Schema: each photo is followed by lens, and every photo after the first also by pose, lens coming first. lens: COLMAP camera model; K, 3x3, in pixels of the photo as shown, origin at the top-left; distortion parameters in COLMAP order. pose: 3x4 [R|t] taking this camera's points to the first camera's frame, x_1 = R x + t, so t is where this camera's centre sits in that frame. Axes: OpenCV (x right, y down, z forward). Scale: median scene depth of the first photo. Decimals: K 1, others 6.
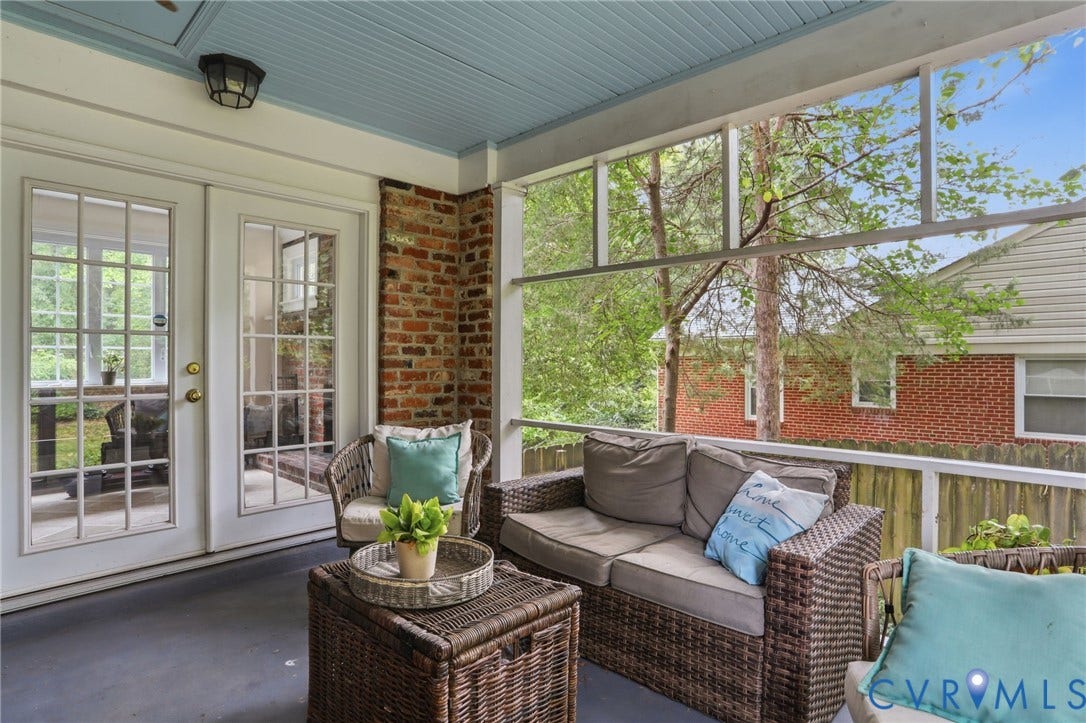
lens RADIAL K [[582.9, 0, 543.0], [0, 582.9, 361.5], [0, 0, 1]] dist [-0.000185, 0.000693]
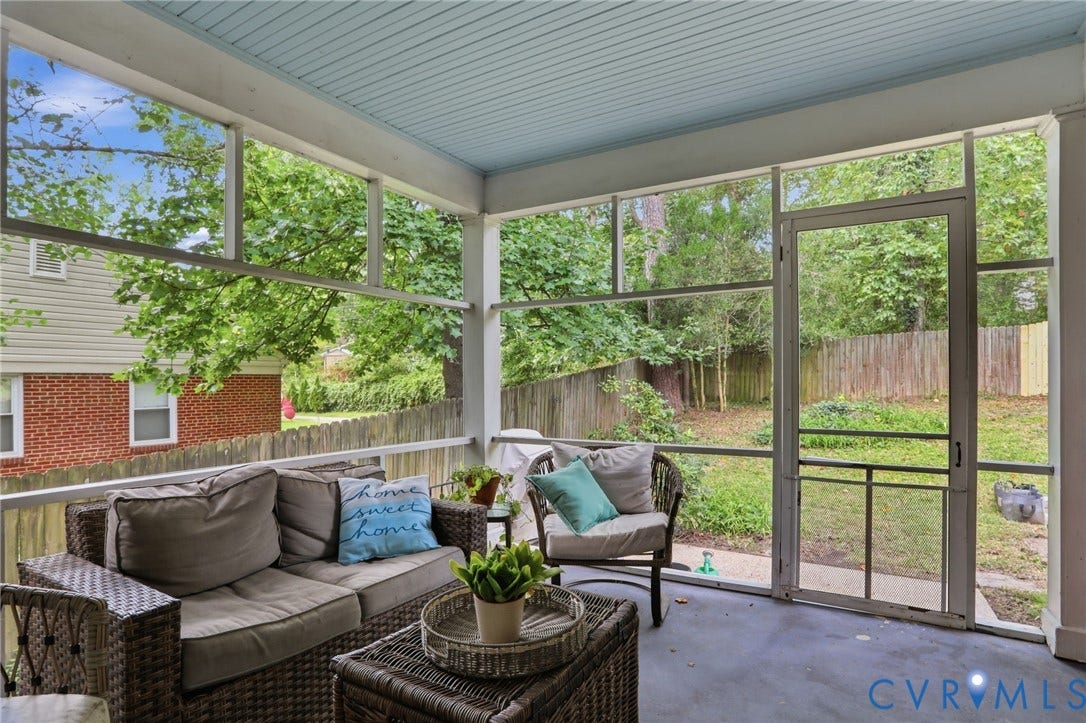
lens RADIAL K [[561.1, 0, 543.0], [0, 561.1, 361.5], [0, 0, 1]] dist [-0.000144, 0.000562]
pose [[-0.214132, 0.020155, 0.976597, -0.418554], [0.008877, 0.999786, -0.018687, -0.009125], [-0.976764, 0.004668, -0.214265, 0.439859]]
